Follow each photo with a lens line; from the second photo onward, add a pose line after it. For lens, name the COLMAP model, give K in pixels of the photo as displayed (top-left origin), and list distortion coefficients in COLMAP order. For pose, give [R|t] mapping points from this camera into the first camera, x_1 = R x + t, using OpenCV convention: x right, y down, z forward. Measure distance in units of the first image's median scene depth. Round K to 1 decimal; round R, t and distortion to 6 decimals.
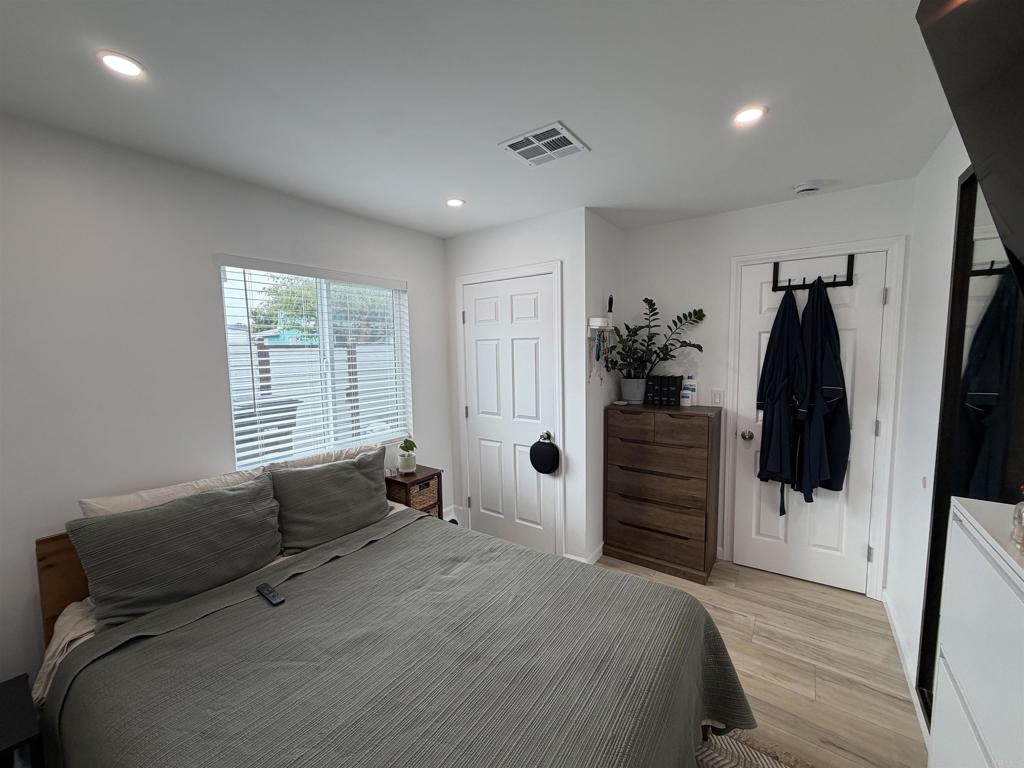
lens RADIAL K [[404.5, 0, 510.3], [0, 404.5, 385.6], [0, 0, 1]] dist [-0.002881, -0.000737]
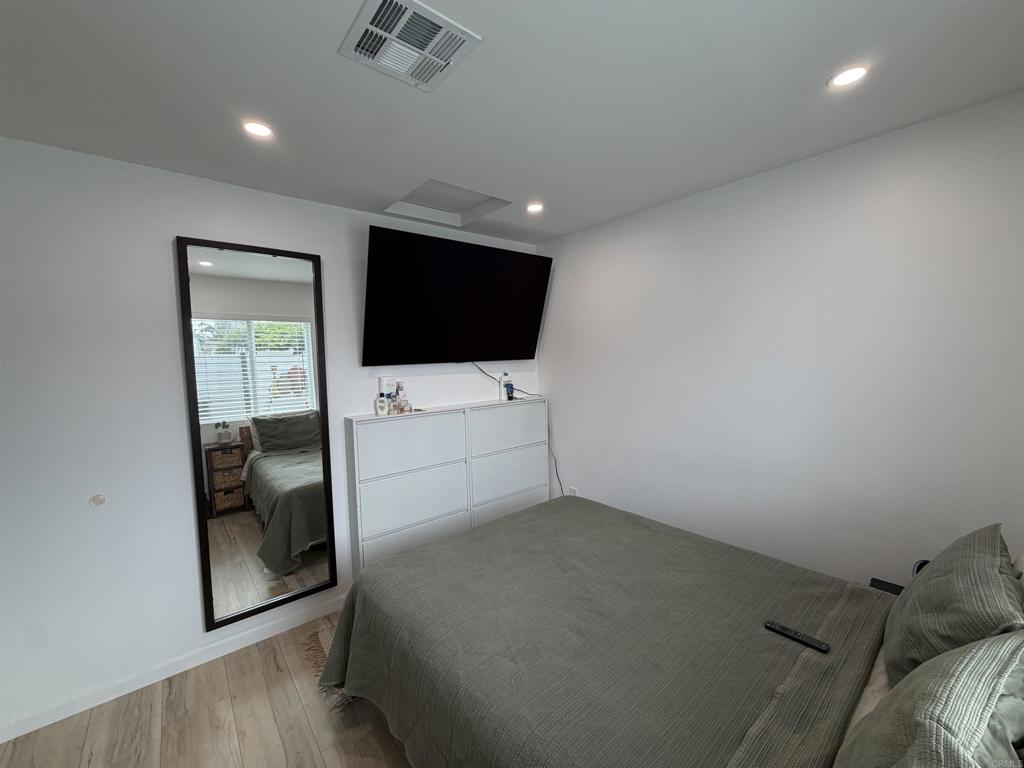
lens RADIAL K [[404.5, 0, 512.4], [0, 404.5, 381.9], [0, 0, 1]] dist [-0.002881, -0.000737]
pose [[-0.968290, 0.019085, 0.249098, -0.147948], [0.061487, 0.984613, 0.163574, -0.096501], [-0.242143, 0.173704, -0.954565, 1.089225]]
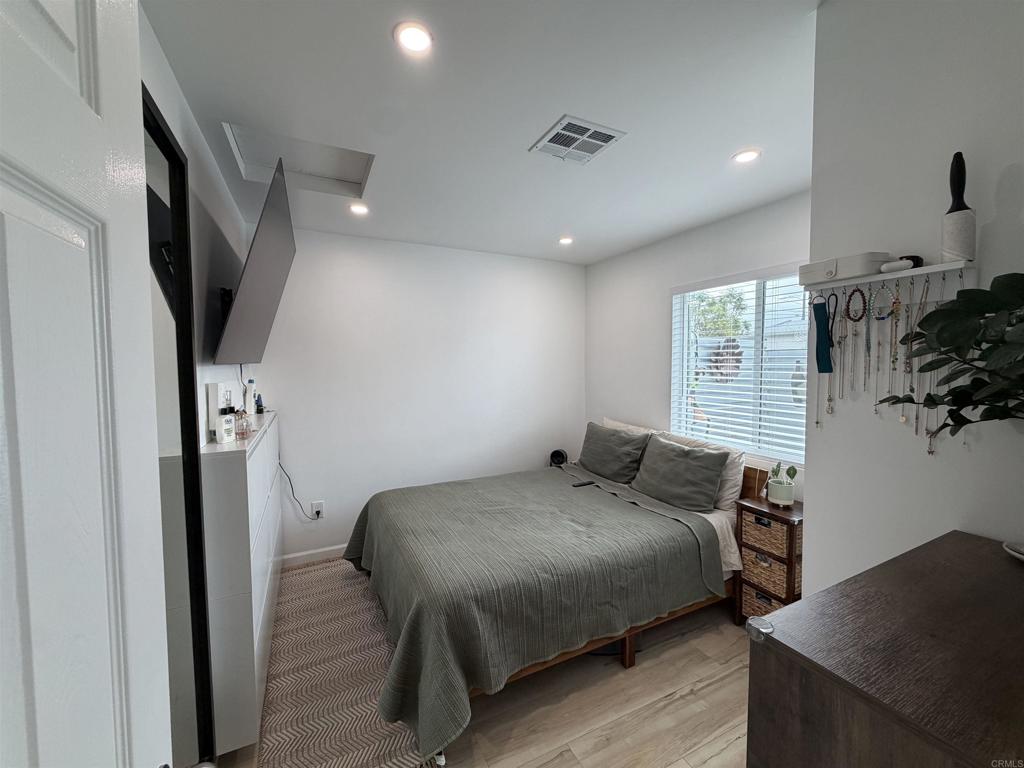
lens RADIAL K [[404.5, 0, 512.9], [0, 404.5, 382.3], [0, 0, 1]] dist [-0.002881, -0.000737]
pose [[-0.467866, 0.053661, -0.882169, 0.690432], [-0.077725, 0.991789, 0.101551, -0.062801], [0.880375, 0.116079, -0.459854, 0.900835]]
